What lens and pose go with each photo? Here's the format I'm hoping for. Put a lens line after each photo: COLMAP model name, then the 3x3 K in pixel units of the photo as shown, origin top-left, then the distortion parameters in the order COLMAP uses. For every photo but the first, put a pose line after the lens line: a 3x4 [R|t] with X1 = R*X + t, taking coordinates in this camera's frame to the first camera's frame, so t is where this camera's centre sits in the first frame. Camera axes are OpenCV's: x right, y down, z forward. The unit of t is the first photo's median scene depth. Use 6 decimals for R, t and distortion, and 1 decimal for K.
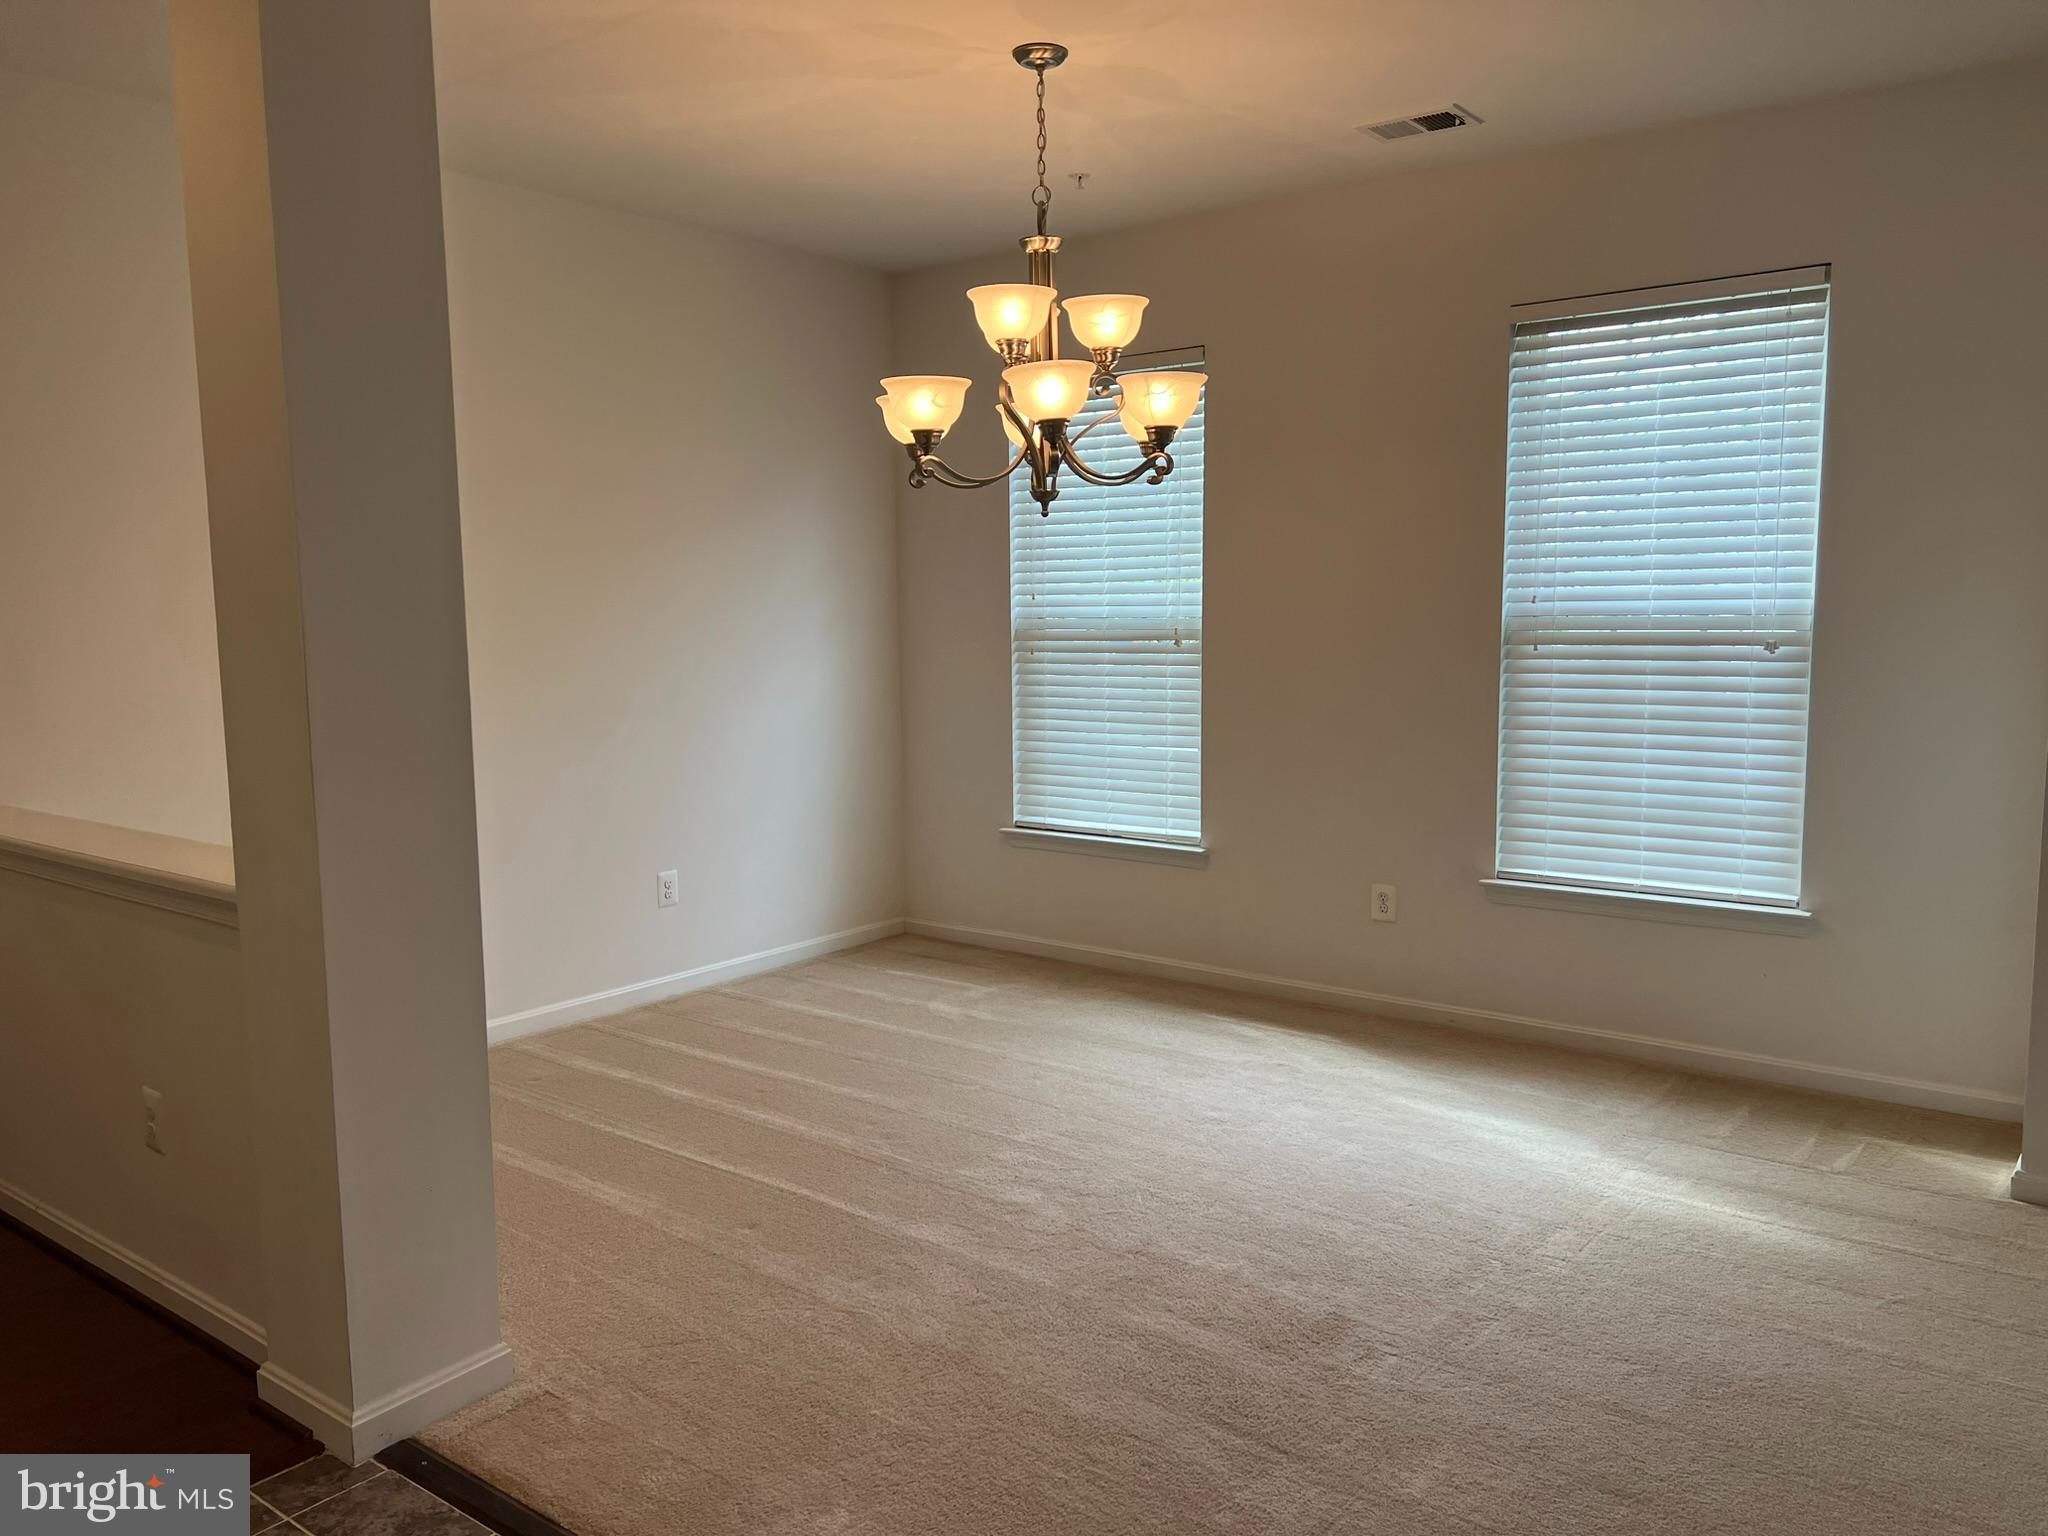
lens RADIAL K [[1536.2, 0, 1028.5], [0, 1536.2, 774.7], [0, 0, 1]] dist [0.052175, -0.051126]
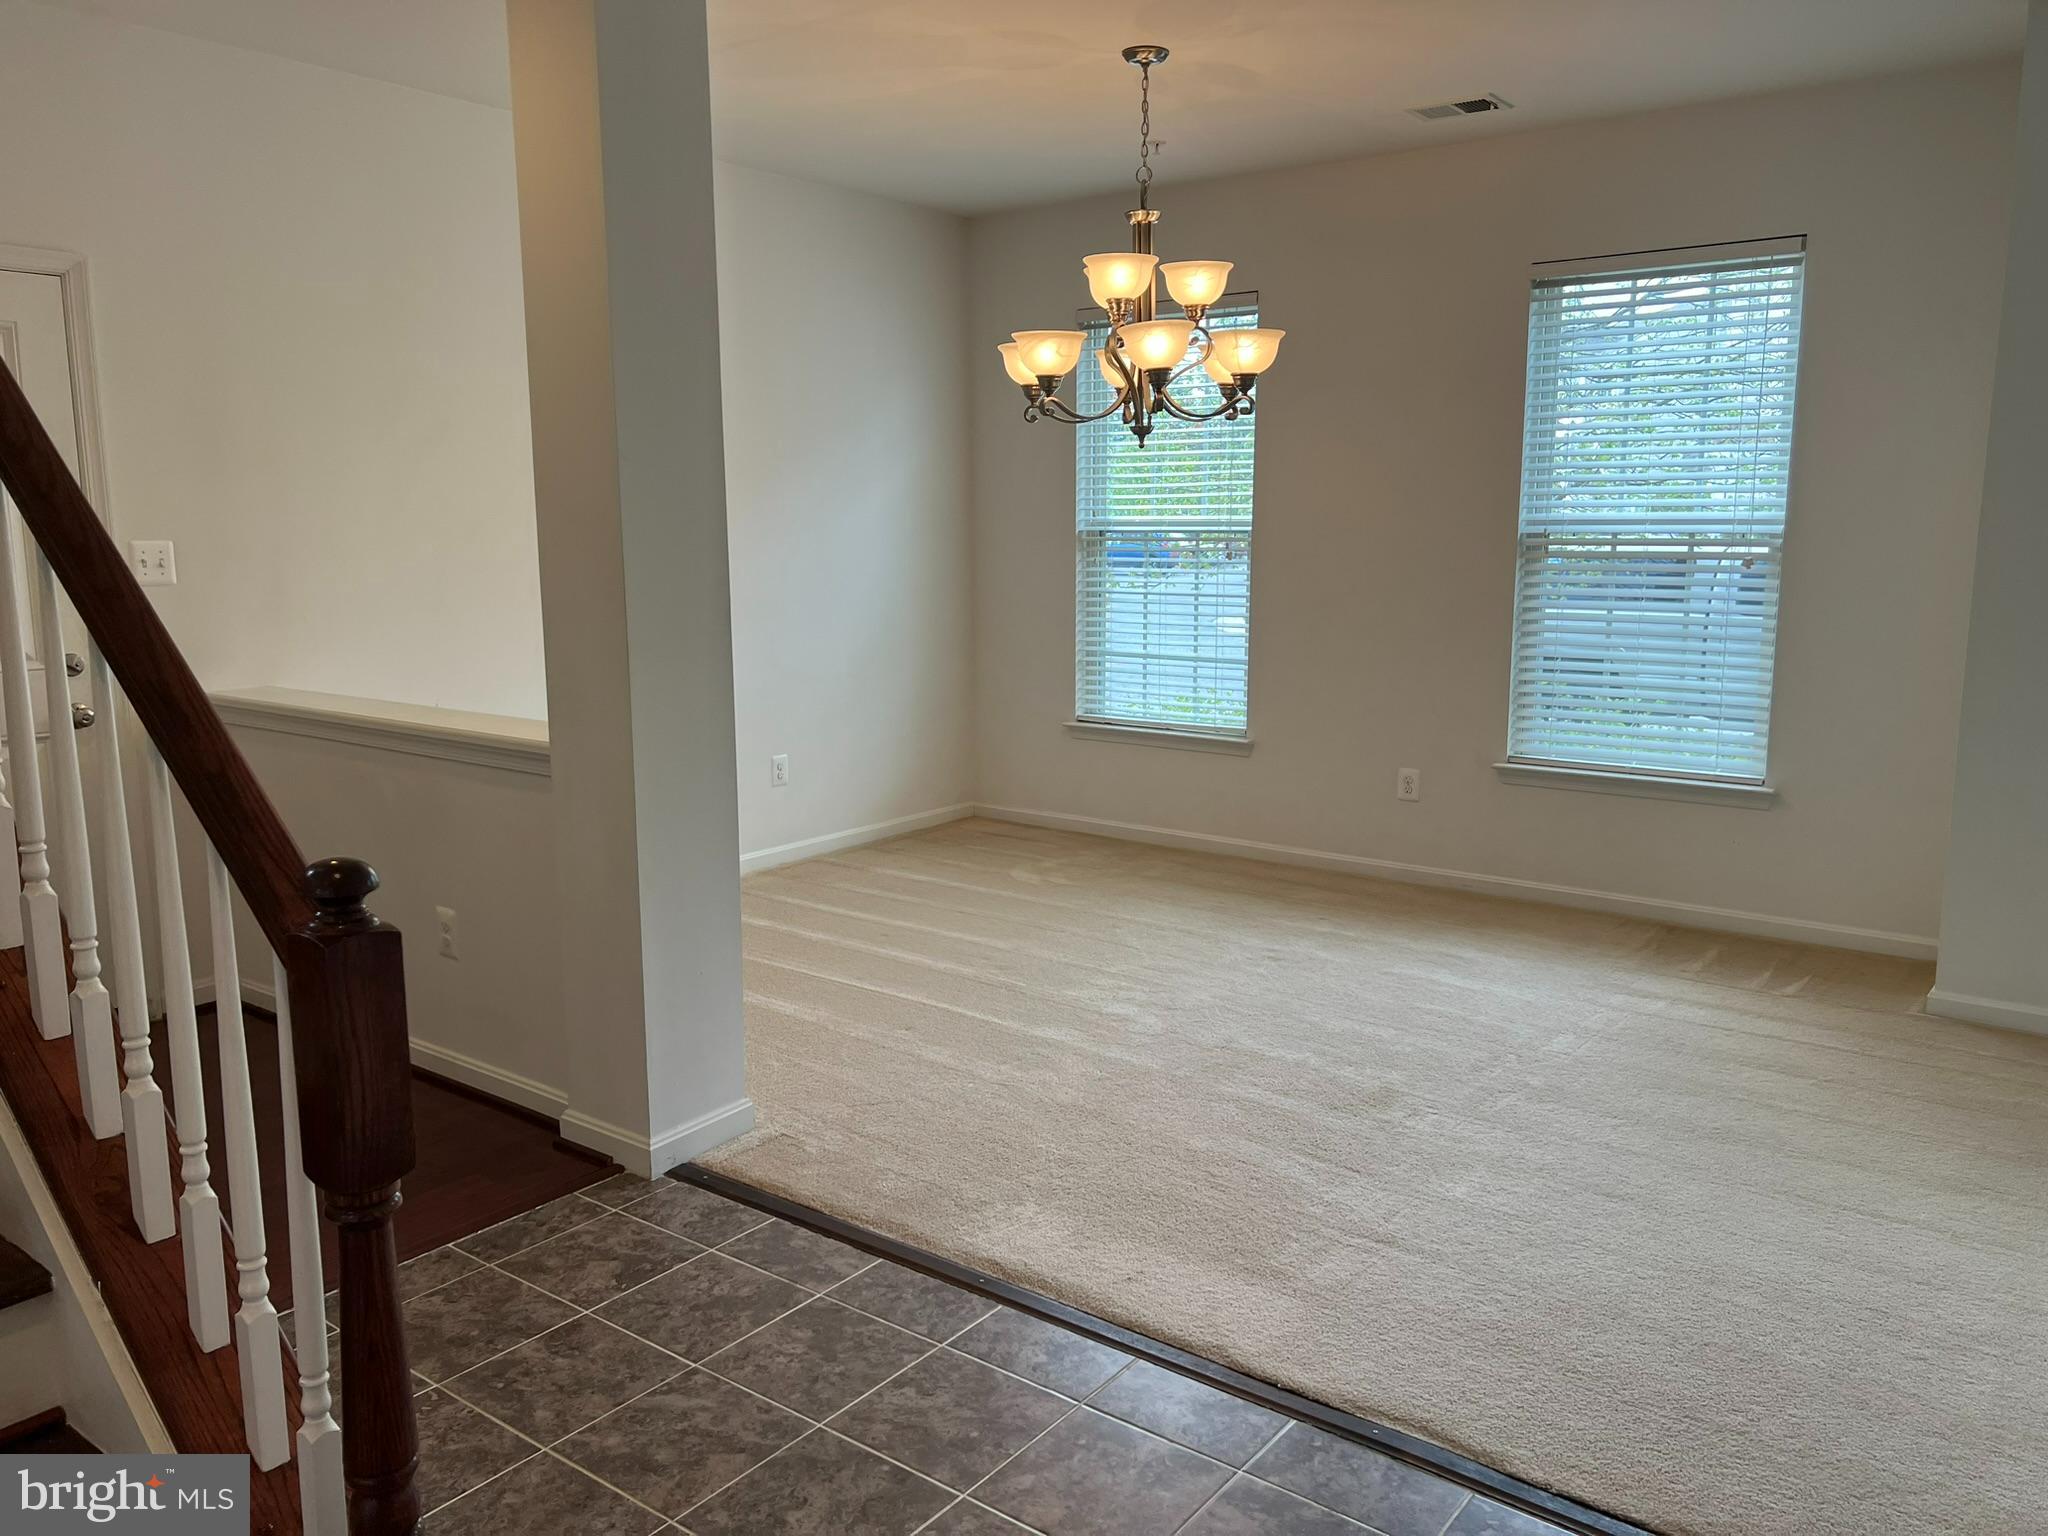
lens RADIAL K [[1536.2, 0, 1029.9], [0, 1536.2, 763.4], [0, 0, 1]] dist [0.052175, -0.051126]
pose [[0.999934, 0.004755, 0.010447, -0.090922], [-0.005251, 0.998835, 0.047977, 0.019859], [-0.010207, -0.048029, 0.998794, -0.208161]]
